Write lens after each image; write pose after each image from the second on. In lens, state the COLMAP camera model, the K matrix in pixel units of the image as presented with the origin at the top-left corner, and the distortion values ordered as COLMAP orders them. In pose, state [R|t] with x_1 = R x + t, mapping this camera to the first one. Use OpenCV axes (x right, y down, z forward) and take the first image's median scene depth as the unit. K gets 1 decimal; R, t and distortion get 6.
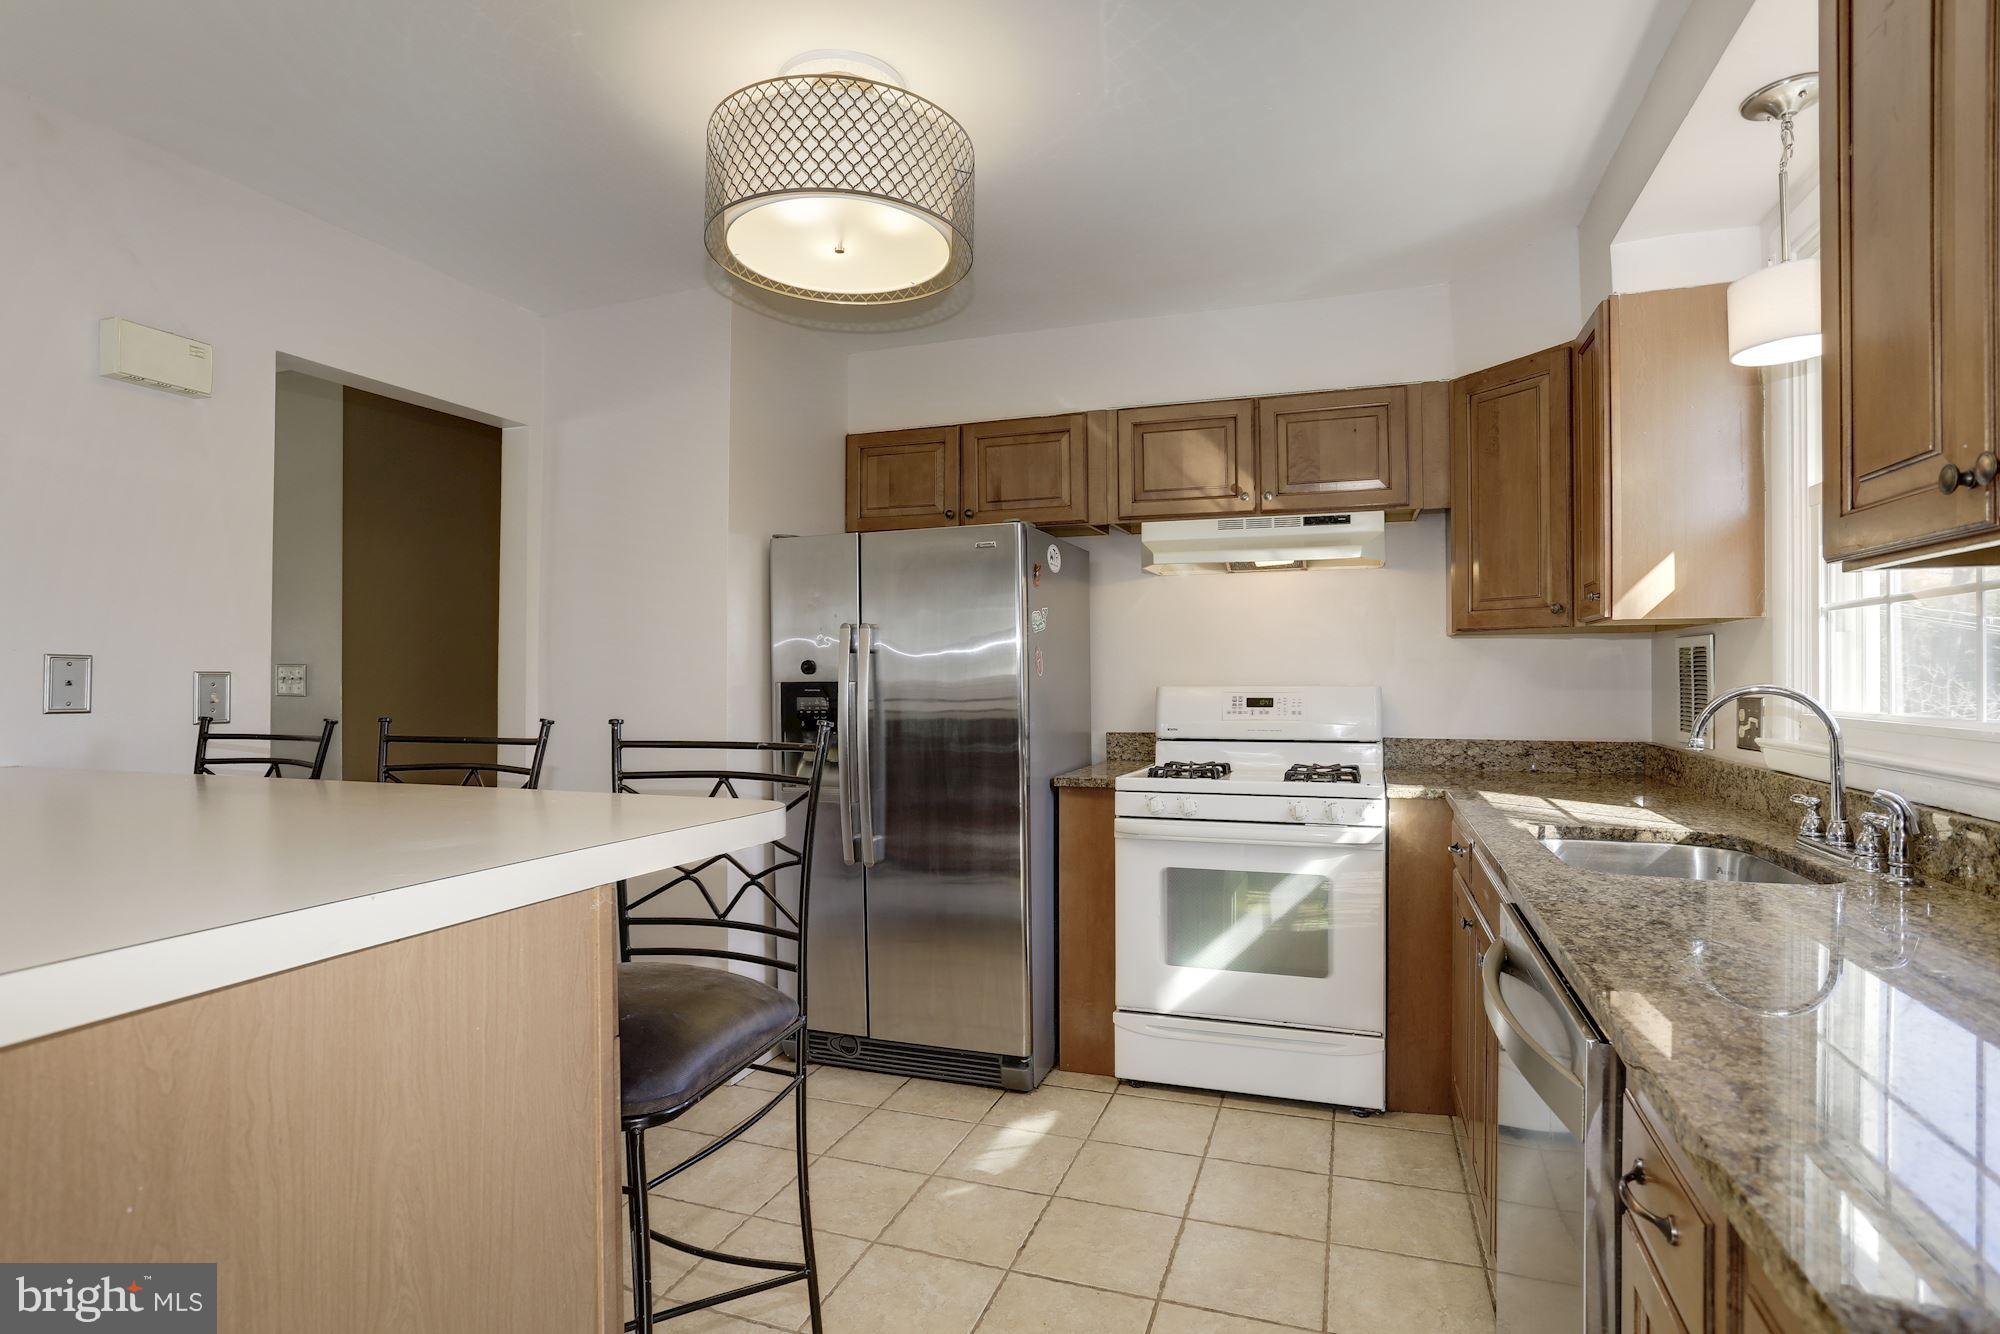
lens RADIAL K [[1015.8, 0, 1000.5], [0, 1015.8, 647.8], [0, 0, 1]] dist [-0.037006, 0.033269]
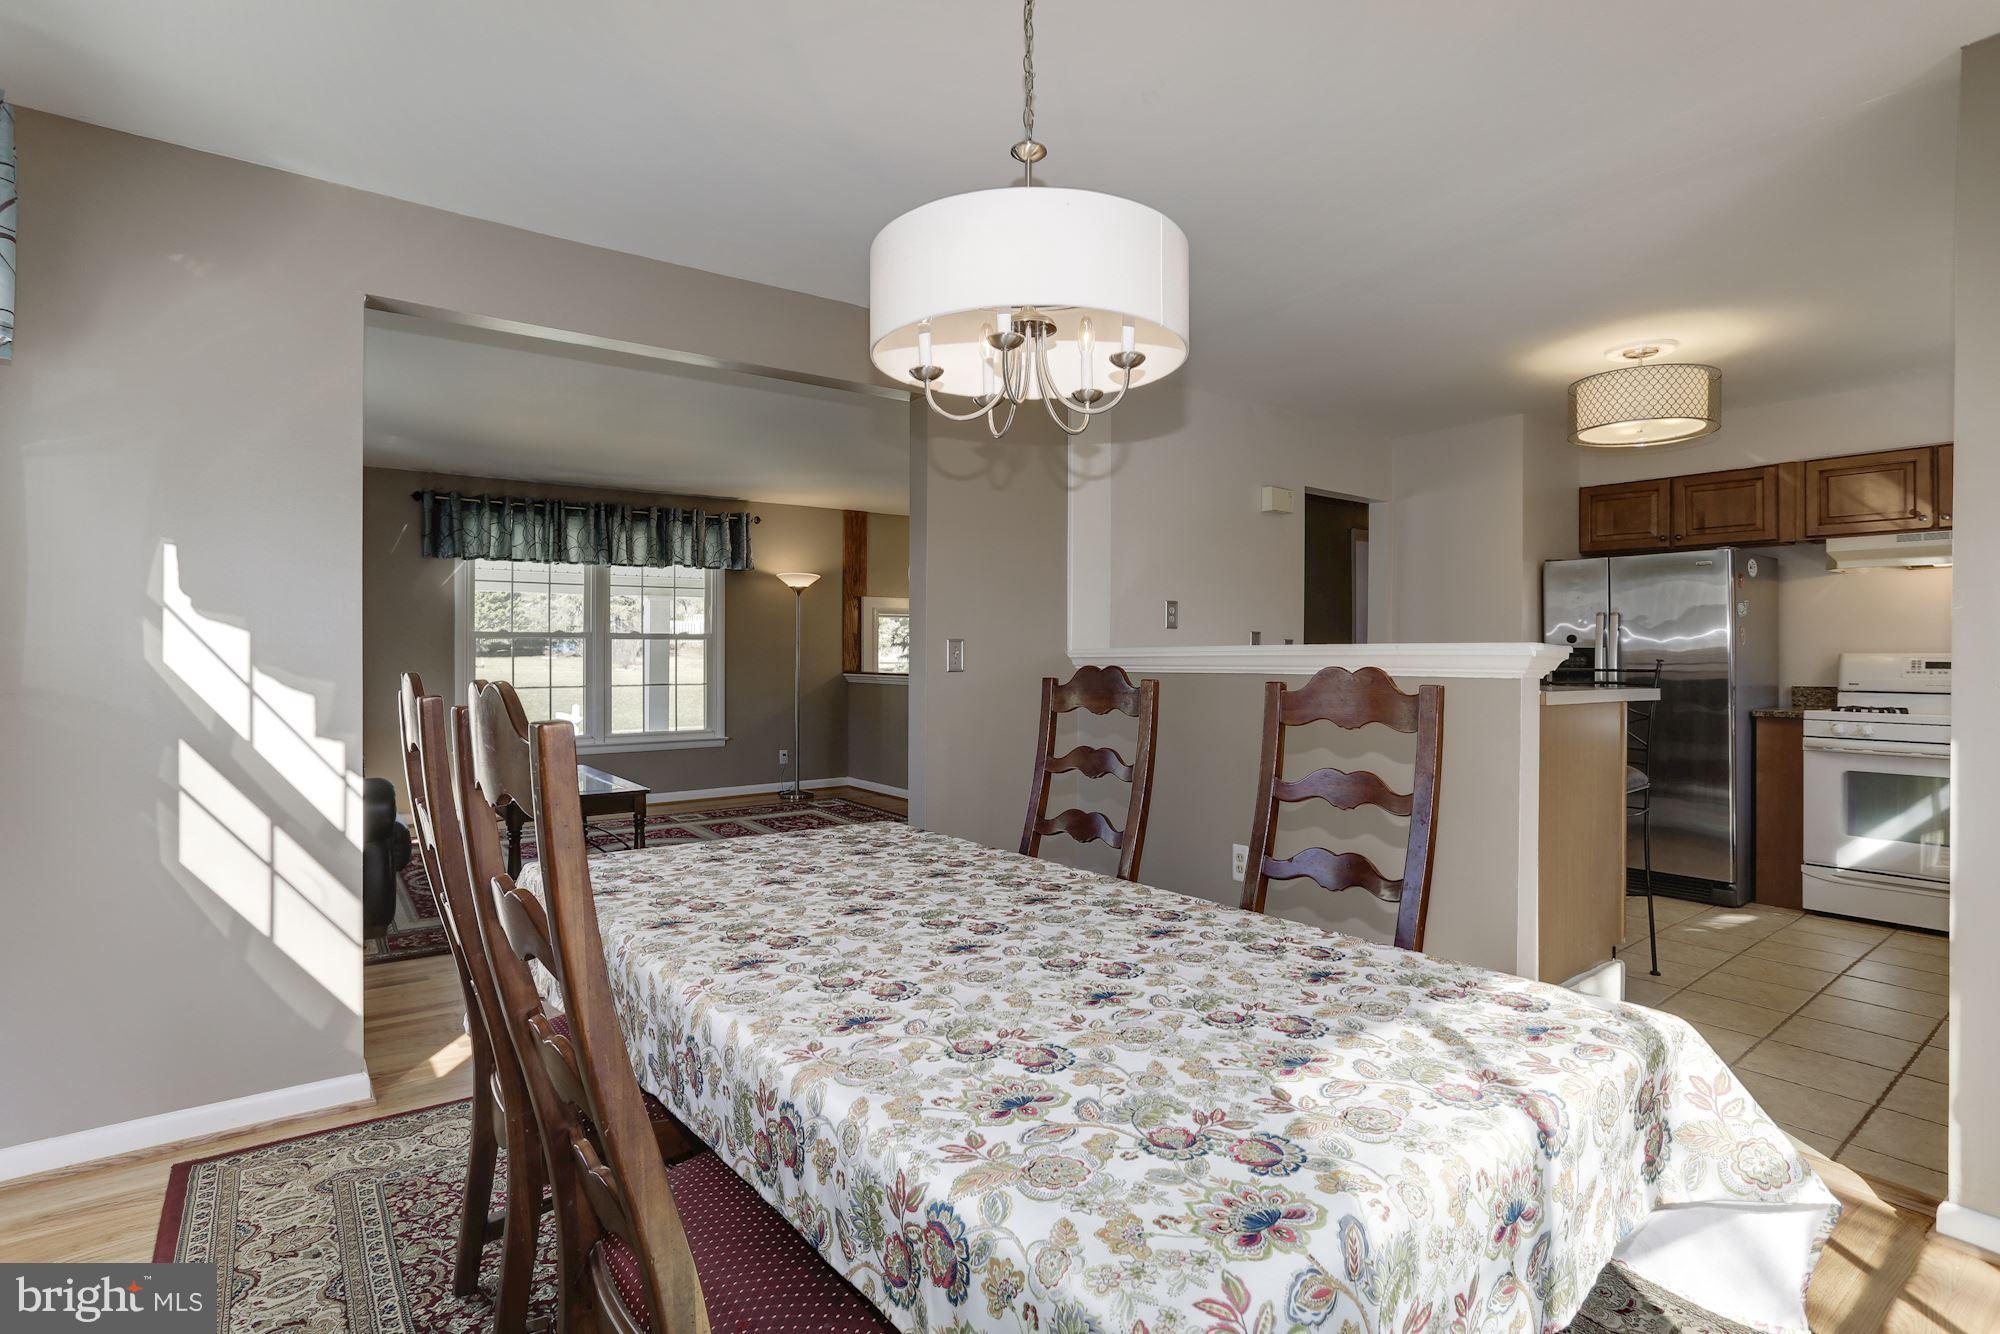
lens RADIAL K [[1015.8, 0, 1000.5], [0, 1015.8, 647.8], [0, 0, 1]] dist [-0.037006, 0.033269]
pose [[0.858206, 0.002839, -0.513298, -0.139976], [0.009140, 0.999742, 0.020811, -0.009749], [0.513224, -0.022552, 0.857958, -0.870006]]
